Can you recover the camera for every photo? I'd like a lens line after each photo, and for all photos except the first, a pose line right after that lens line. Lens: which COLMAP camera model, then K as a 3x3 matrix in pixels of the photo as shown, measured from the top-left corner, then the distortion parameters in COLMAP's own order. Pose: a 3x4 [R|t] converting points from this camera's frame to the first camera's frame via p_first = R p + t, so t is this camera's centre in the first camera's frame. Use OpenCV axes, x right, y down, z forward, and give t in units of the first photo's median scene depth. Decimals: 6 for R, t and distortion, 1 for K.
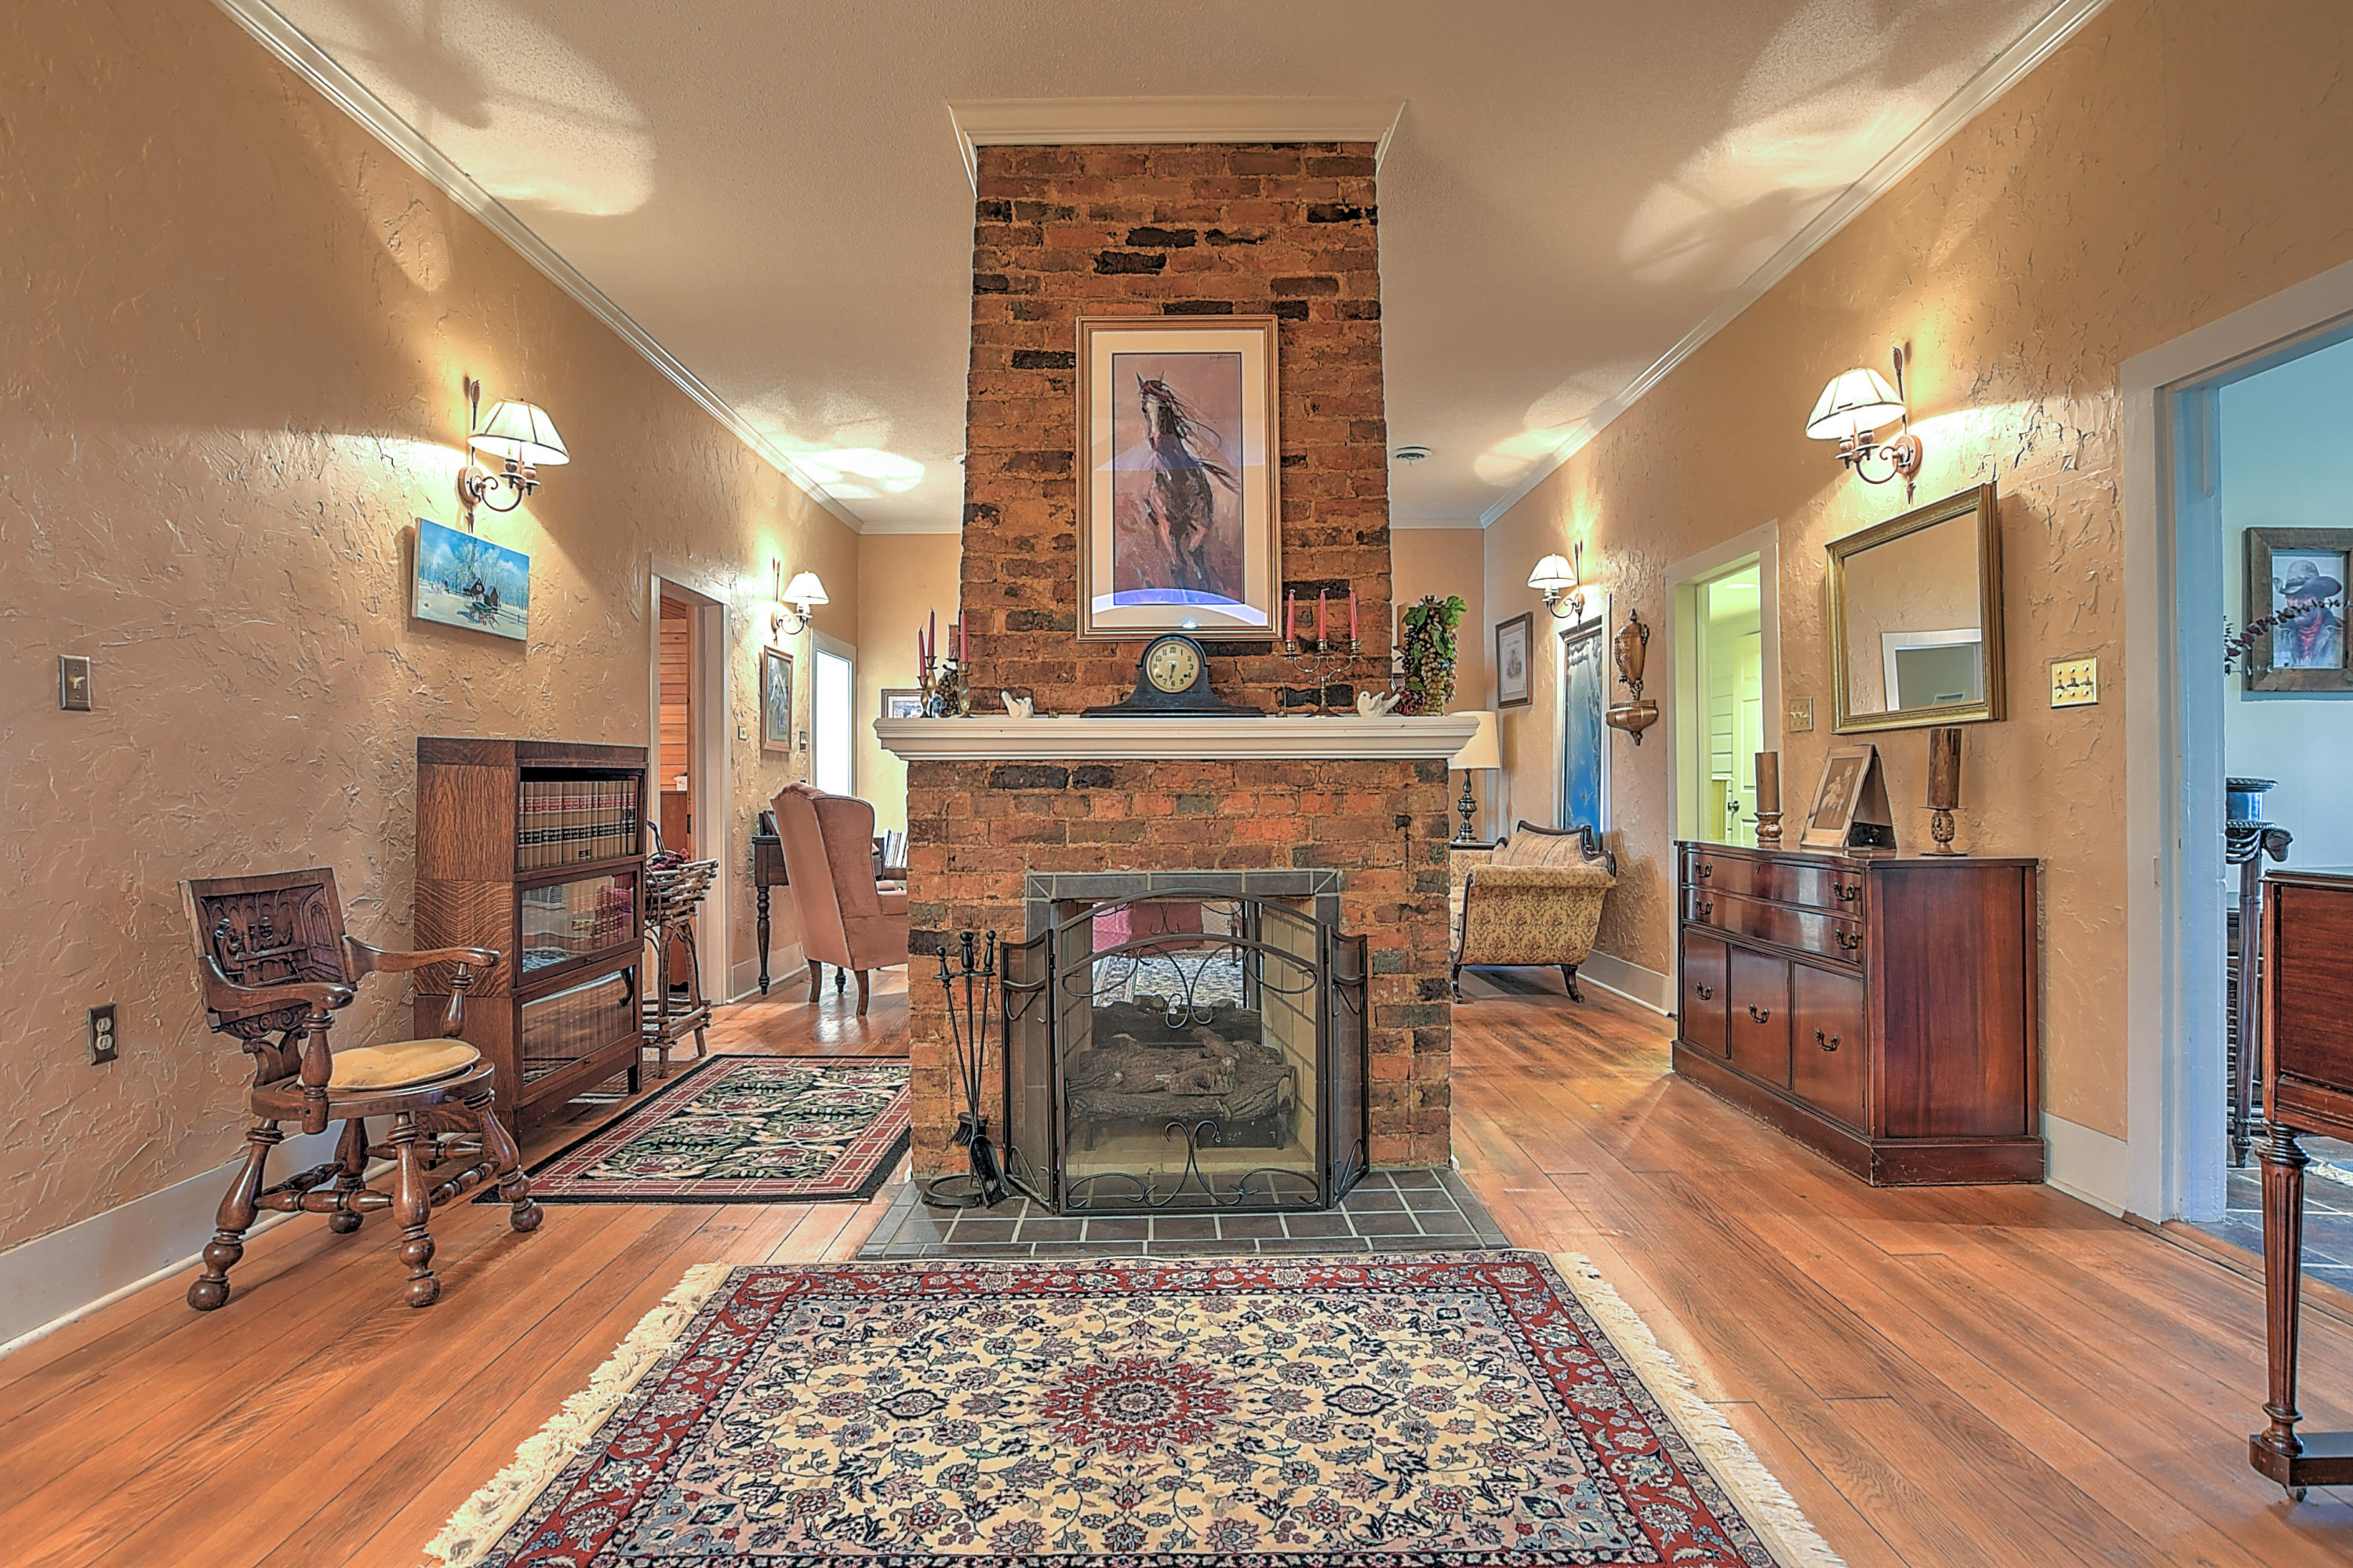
lens RADIAL K [[1176.9, 0, 1165.1], [0, 1176.9, 781.3], [0, 0, 1]] dist [-0.023836, 0.001034]
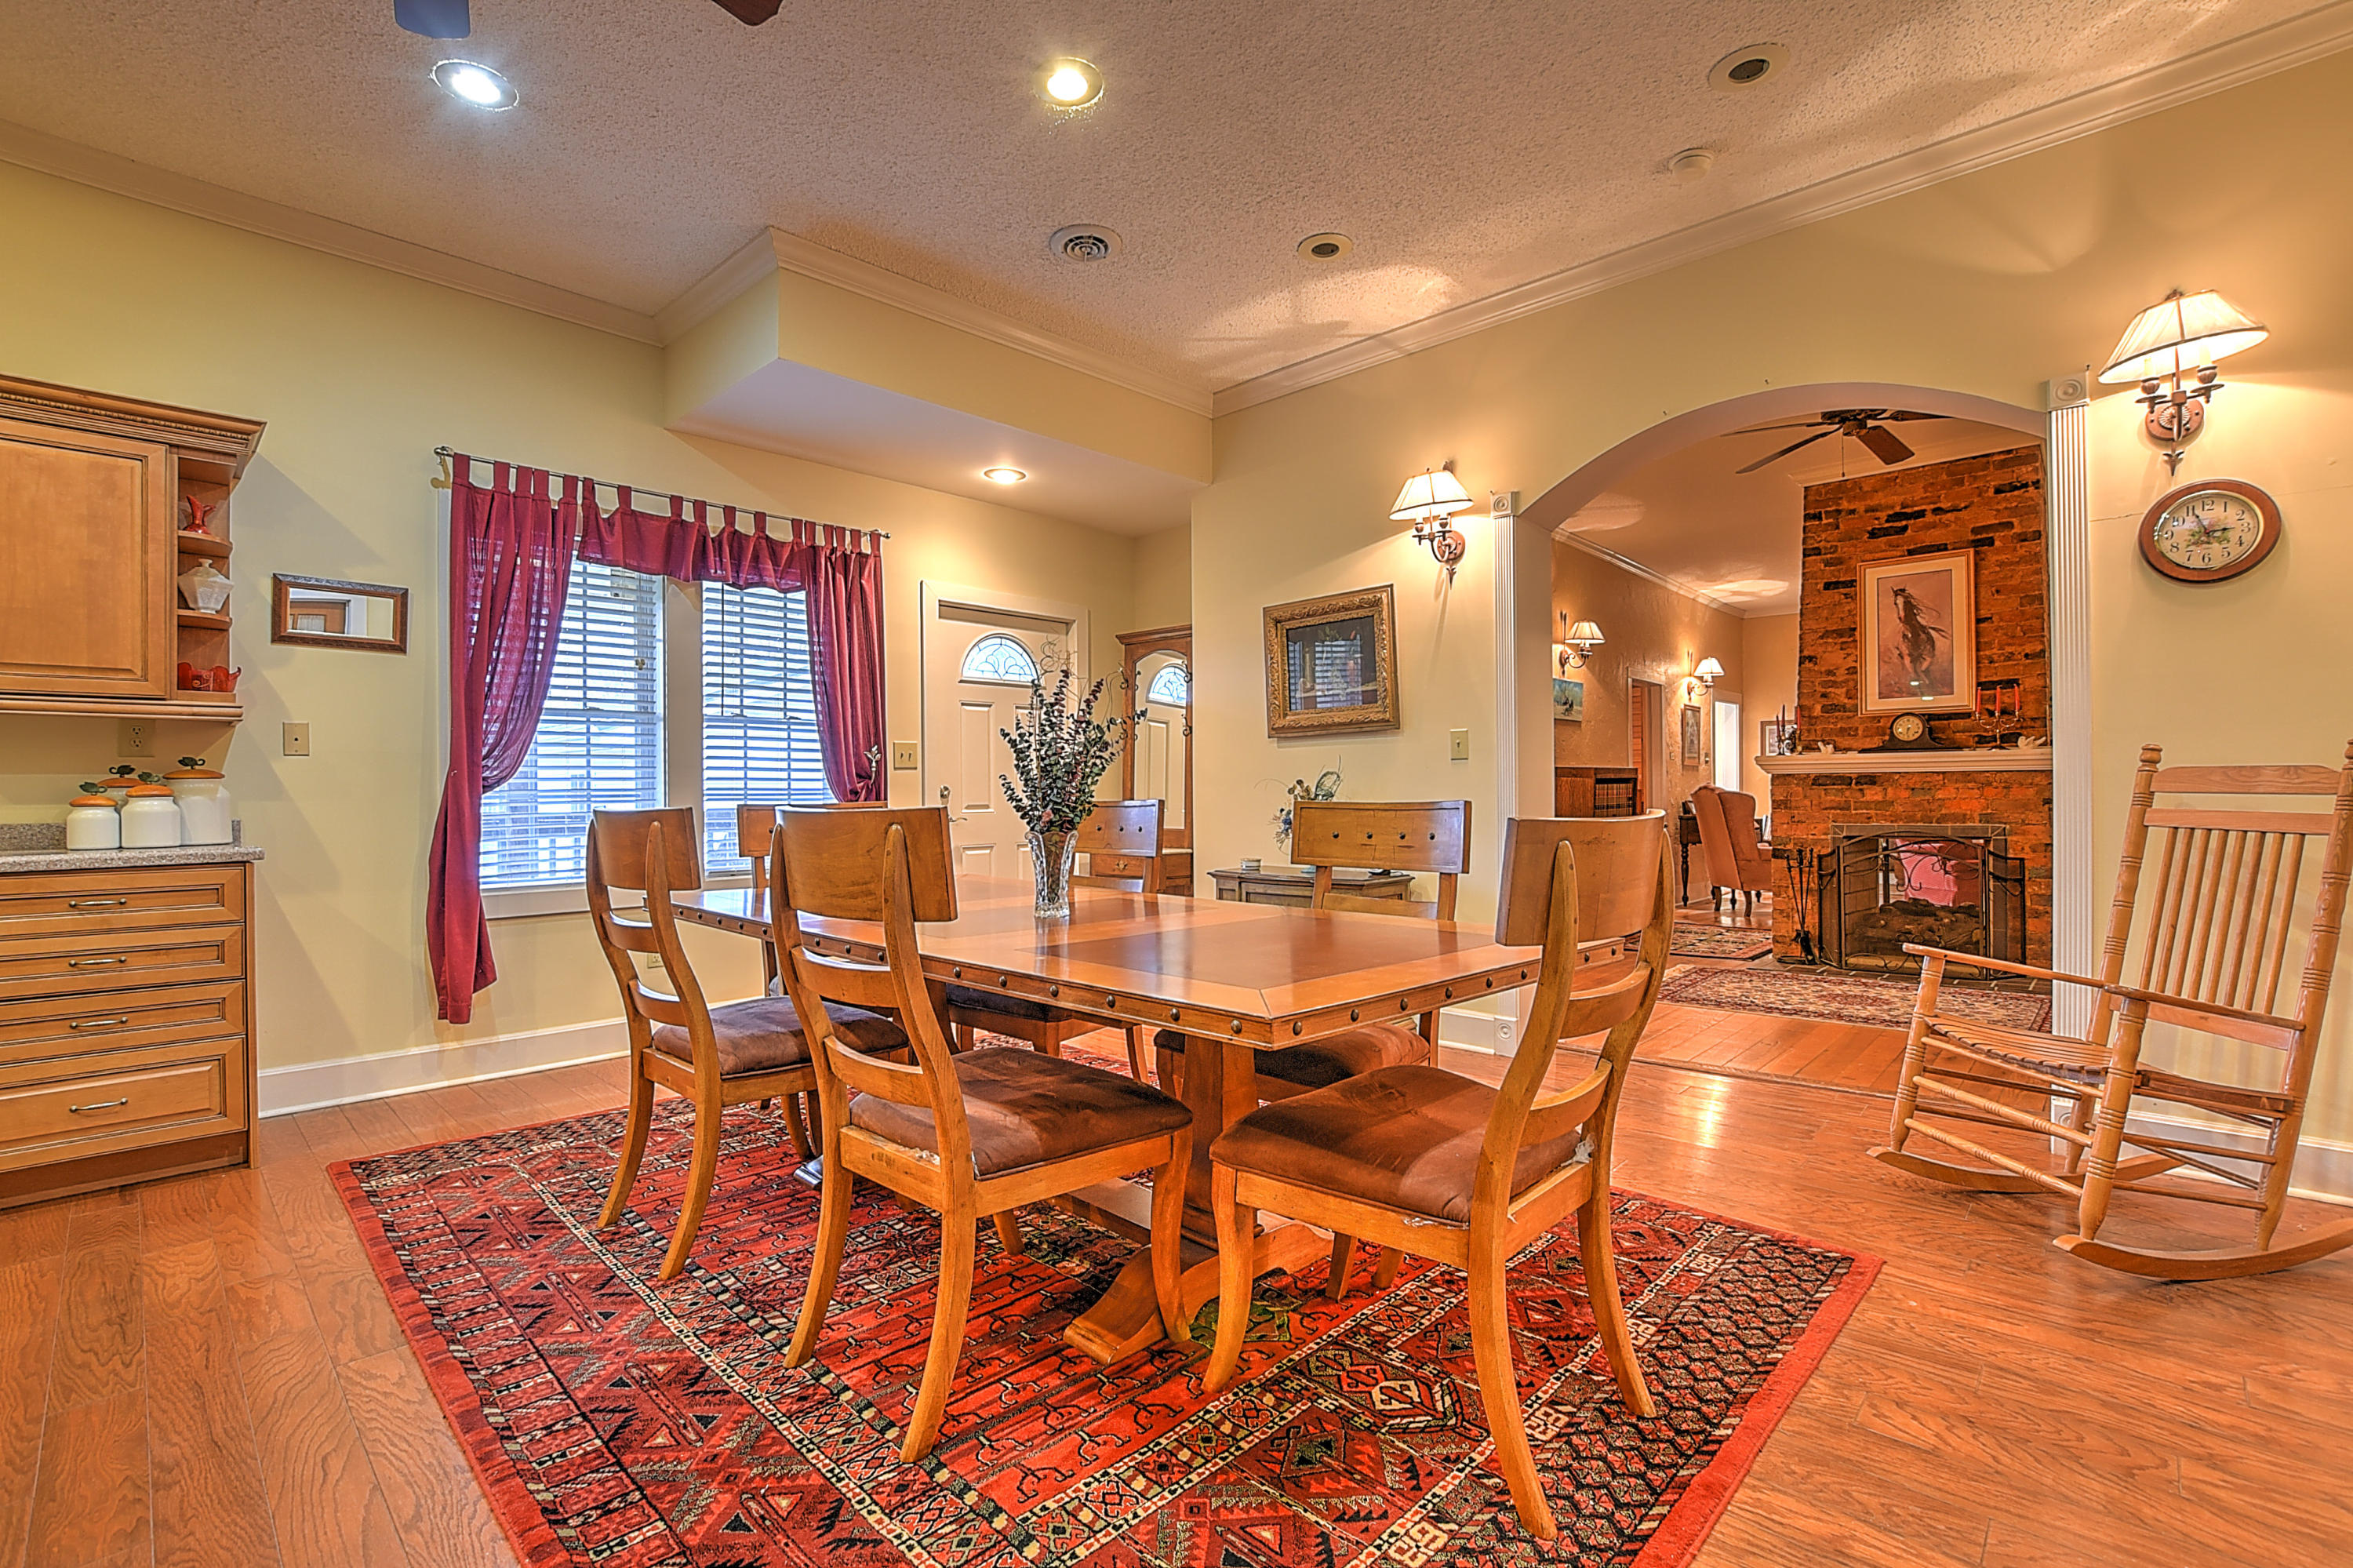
lens RADIAL K [[1035.6, 0, 1166.5], [0, 1035.6, 789.6], [0, 0, 1]] dist [-0.039092, 0.007268]
pose [[0.721583, -0.002445, -0.692323, 0.295090], [0.006402, 0.999975, 0.003141, -0.000719], [0.692298, -0.006699, 0.721581, -1.193949]]
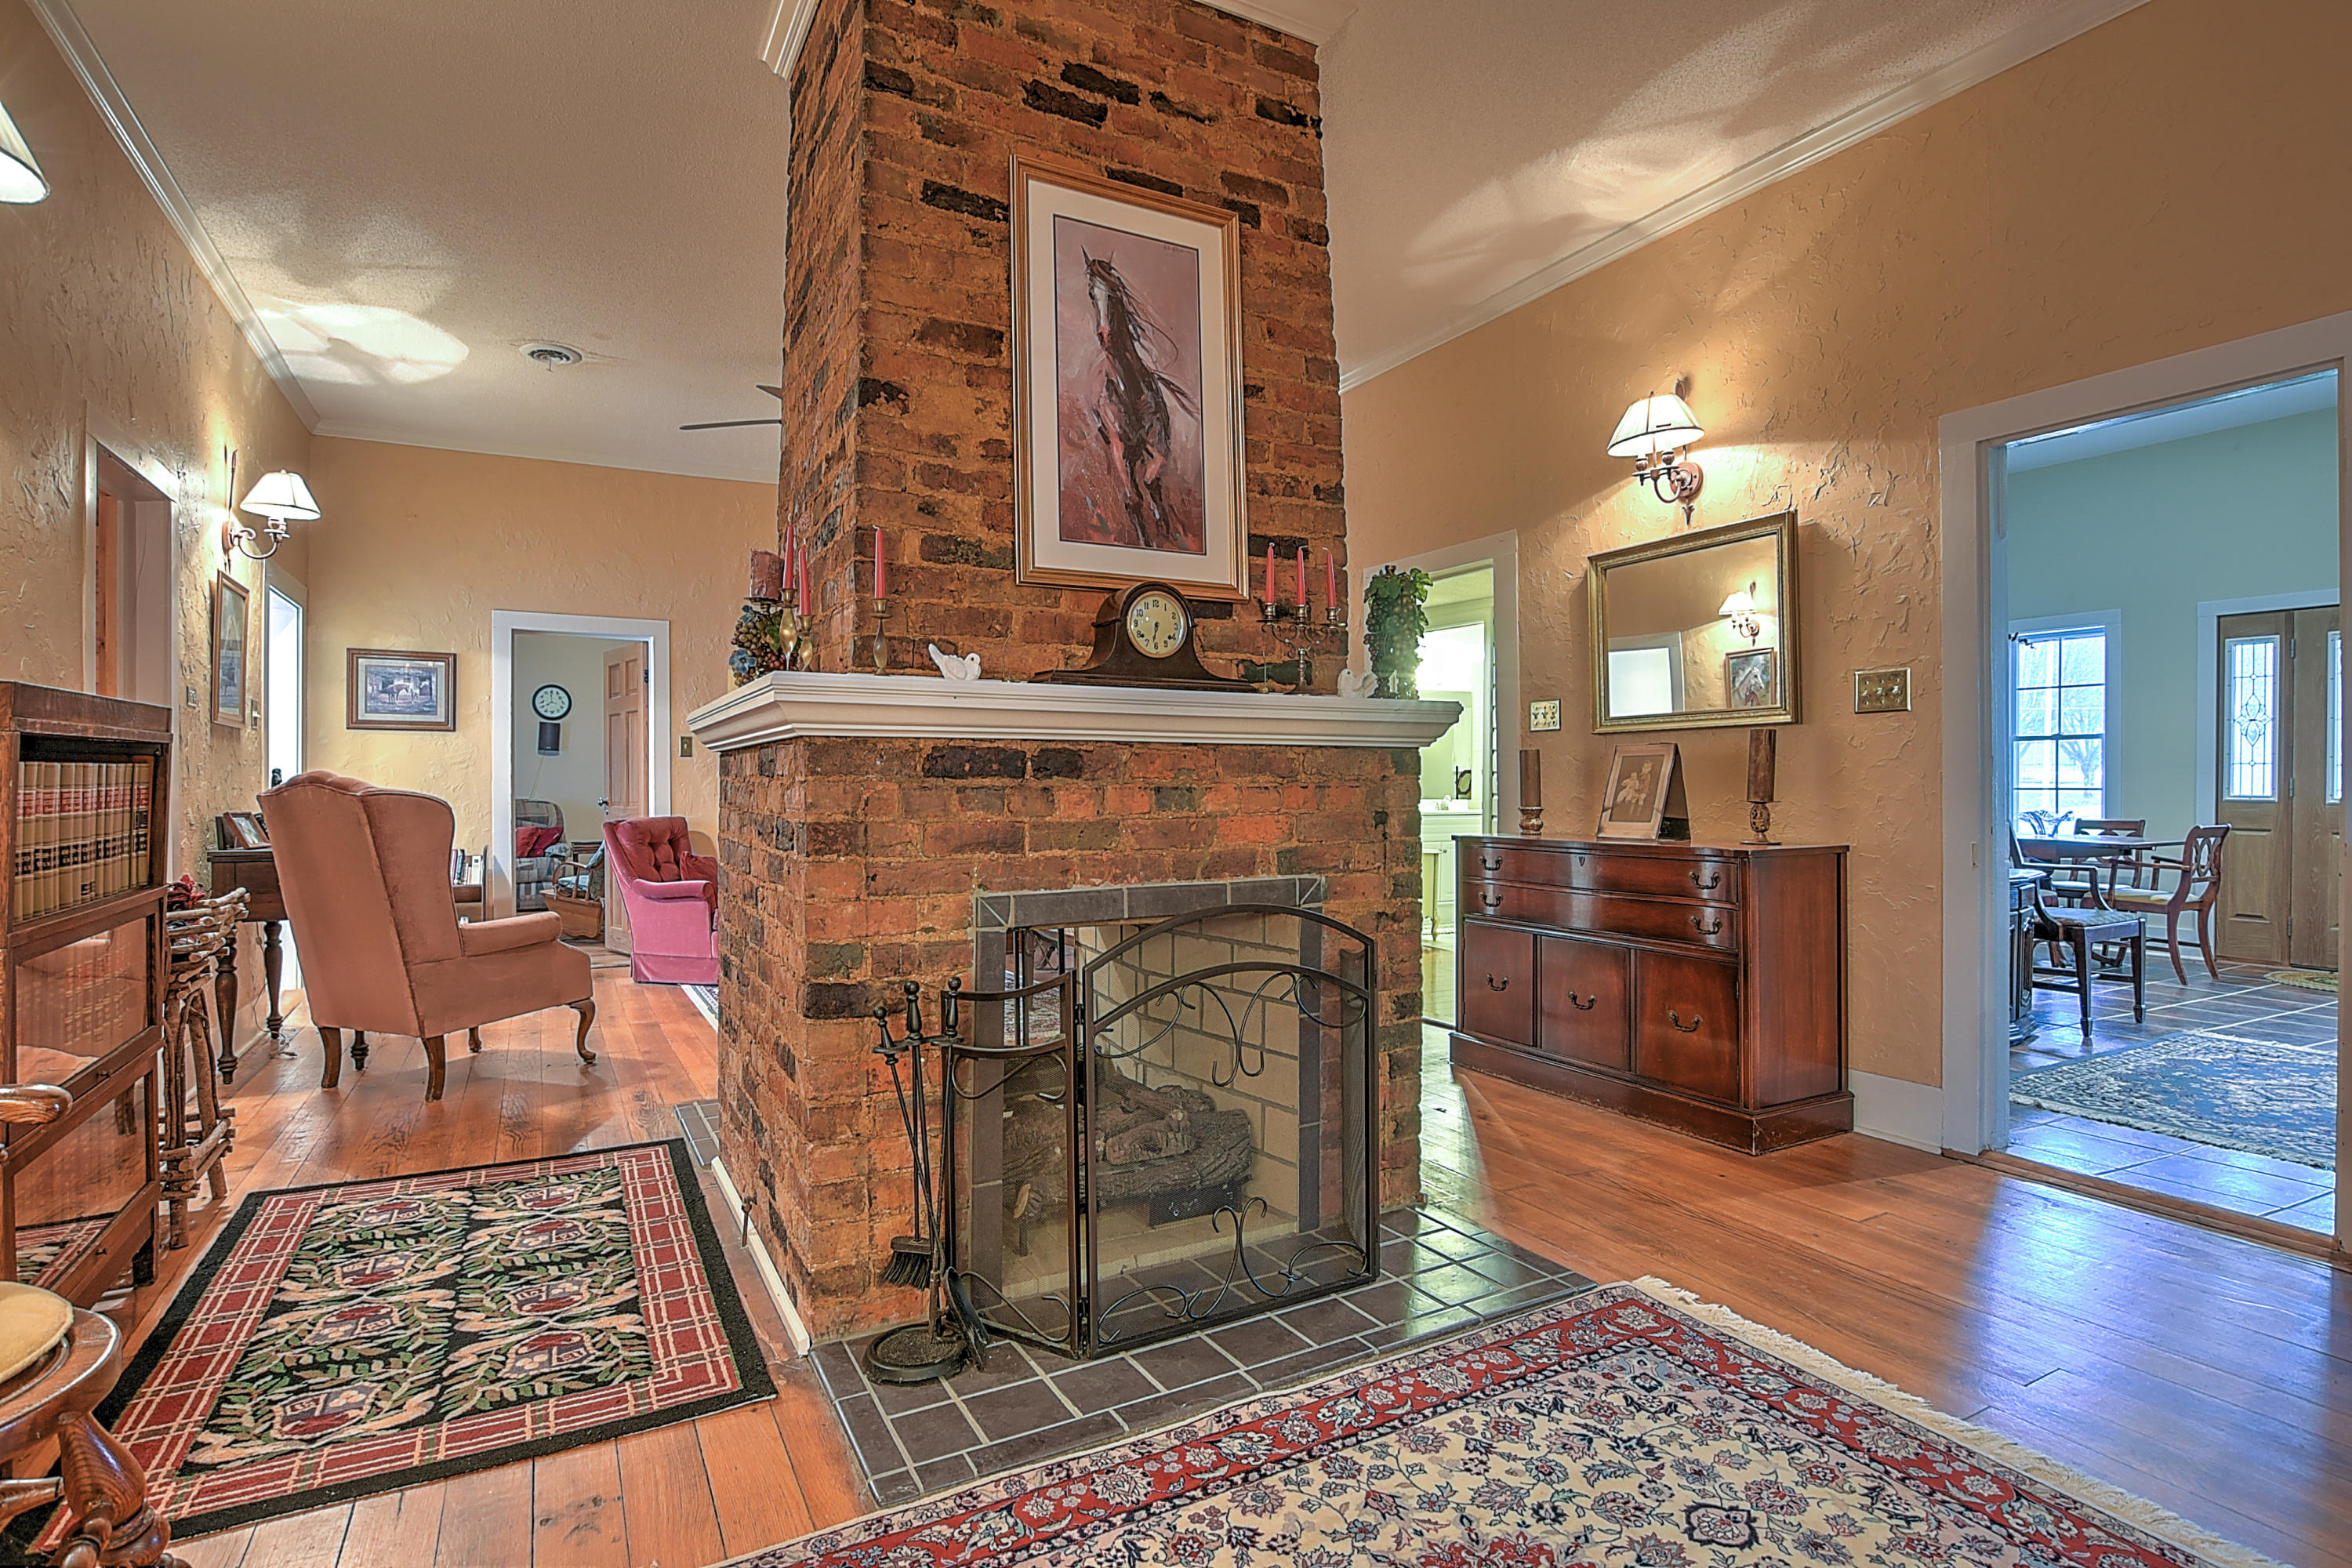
lens RADIAL K [[1173.7, 0, 1176.0], [0, 1173.7, 784.0], [0, 0, 1]] dist [-0.021599, 0.000186]
pose [[0.879424, 0.003937, 0.476024, -0.337261], [-0.005528, 0.999983, 0.001943, 0.007235], [-0.476008, -0.004340, 0.879430, 0.286795]]
